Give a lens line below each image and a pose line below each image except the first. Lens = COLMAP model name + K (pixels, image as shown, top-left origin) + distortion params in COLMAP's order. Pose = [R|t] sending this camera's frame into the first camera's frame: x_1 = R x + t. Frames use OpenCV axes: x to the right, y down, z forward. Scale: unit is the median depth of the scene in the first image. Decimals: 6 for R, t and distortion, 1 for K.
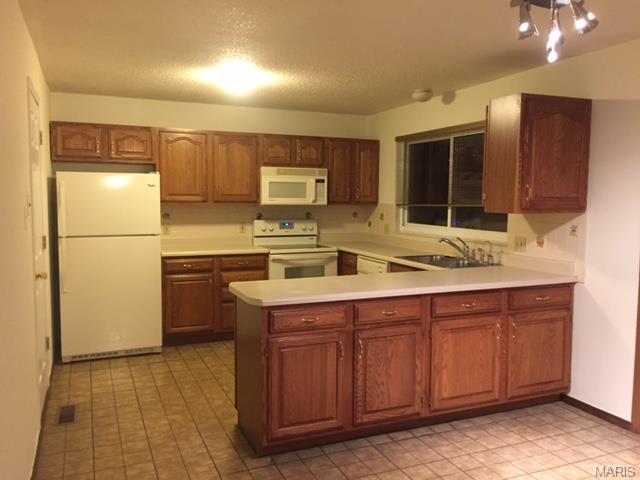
lens RADIAL K [[549.1, 0, 318.7], [0, 549.1, 237.2], [0, 0, 1]] dist [0.076862, -0.099897]
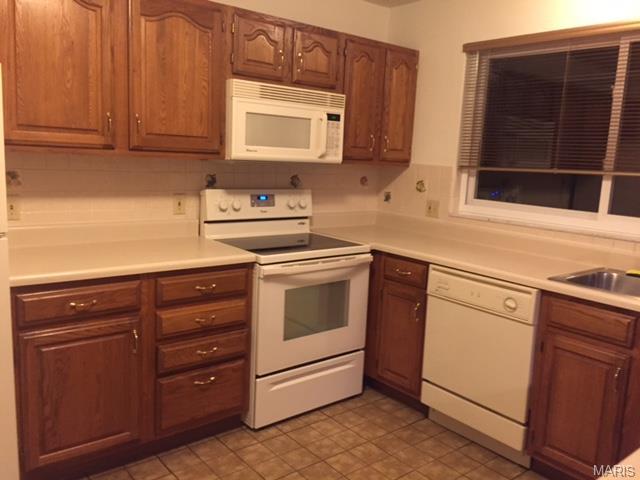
lens RADIAL K [[549.1, 0, 318.7], [0, 549.1, 237.2], [0, 0, 1]] dist [0.076862, -0.099897]
pose [[0.959284, -0.005065, 0.282399, -0.167606], [-0.018572, 0.996544, 0.080963, -0.031501], [-0.281833, -0.082911, 0.955874, 0.511819]]
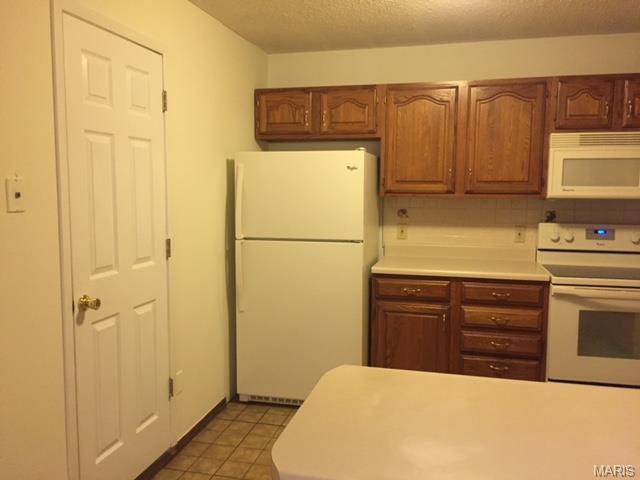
lens RADIAL K [[549.1, 0, 318.7], [0, 549.1, 237.2], [0, 0, 1]] dist [0.076862, -0.099897]
pose [[0.798814, 0.053496, -0.599195, 0.060529], [-0.044420, 0.998564, 0.029934, -0.023638], [0.599936, 0.002705, 0.800043, 0.375460]]
